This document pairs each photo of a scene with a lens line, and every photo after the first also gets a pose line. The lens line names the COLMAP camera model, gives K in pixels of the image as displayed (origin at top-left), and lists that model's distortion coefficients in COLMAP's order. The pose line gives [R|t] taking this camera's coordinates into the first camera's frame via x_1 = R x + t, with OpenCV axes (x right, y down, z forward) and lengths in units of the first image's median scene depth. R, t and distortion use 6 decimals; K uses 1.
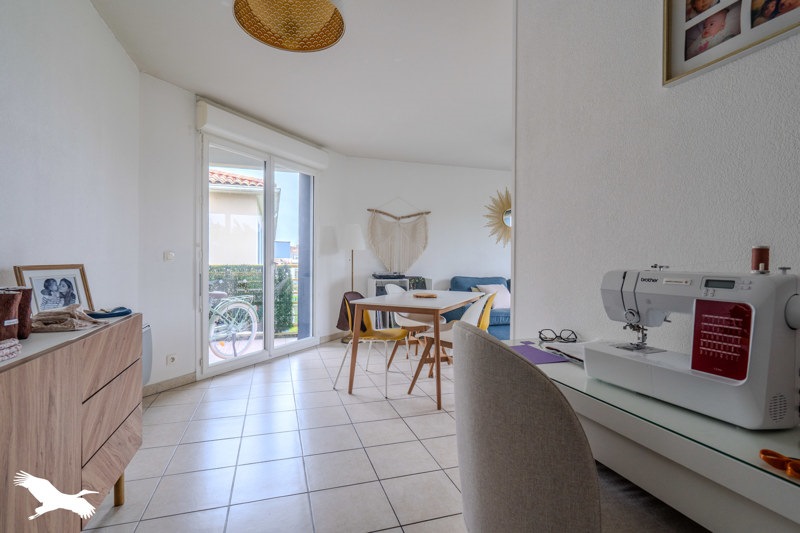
lens RADIAL K [[386.3, 0, 400.7], [0, 386.3, 262.0], [0, 0, 1]] dist [-0.000183, 0.000139]
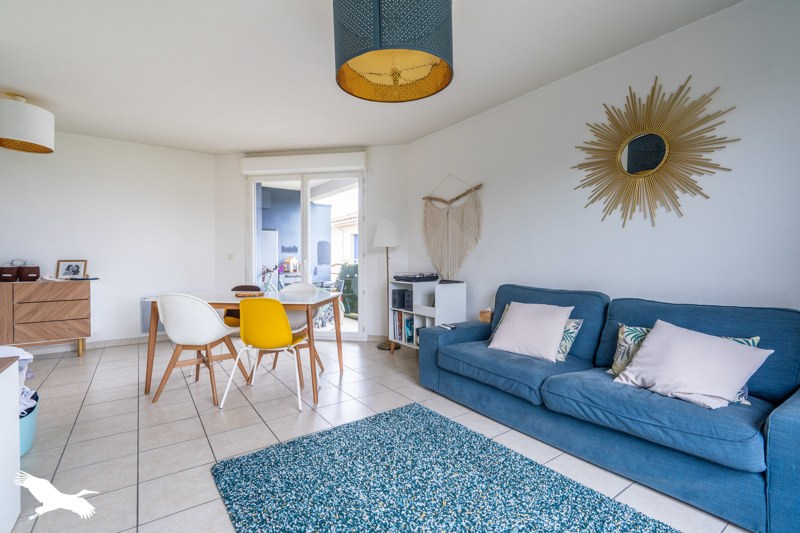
lens RADIAL K [[372.9, 0, 396.2], [0, 372.9, 265.3], [0, 0, 1]] dist [0.000717, 0.000456]
pose [[0.292566, 0.004388, -0.956235, 0.664263], [-0.004908, 0.999983, 0.003087, 0.007207], [0.956233, 0.003790, 0.292583, 0.697477]]
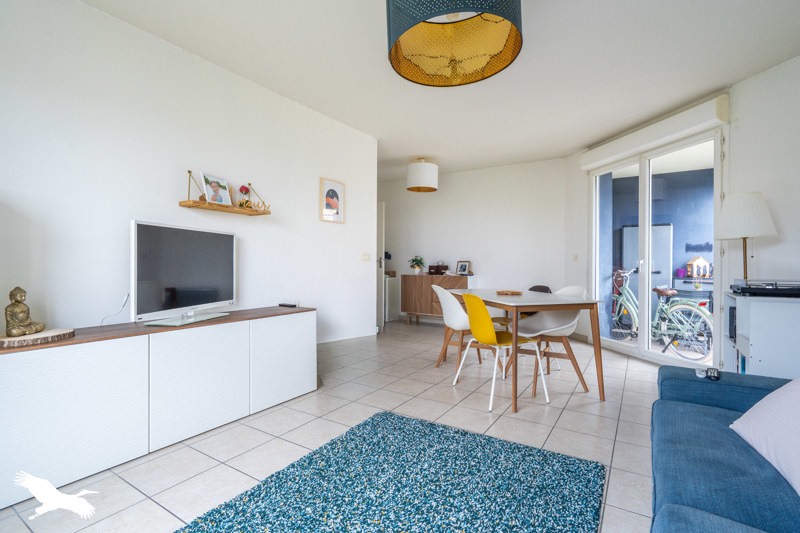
lens RADIAL K [[372.9, 0, 396.2], [0, 372.9, 265.3], [0, 0, 1]] dist [0.000717, 0.000456]
pose [[-0.780332, -0.006601, -0.625330, 0.563931], [-0.013880, 0.999881, 0.006765, 0.009345], [0.625211, 0.013959, -0.780331, 1.005076]]
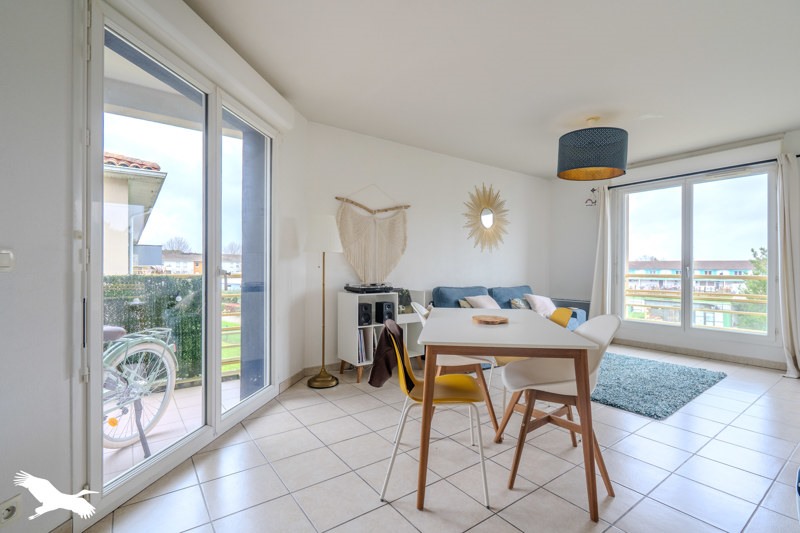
lens RADIAL K [[372.9, 0, 396.2], [0, 372.9, 265.3], [0, 0, 1]] dist [0.000717, 0.000456]
pose [[0.950697, -0.002593, 0.310111, -0.192388], [0.005538, 0.999948, -0.008618, -0.001630], [-0.310073, 0.009911, 0.950661, 0.293995]]
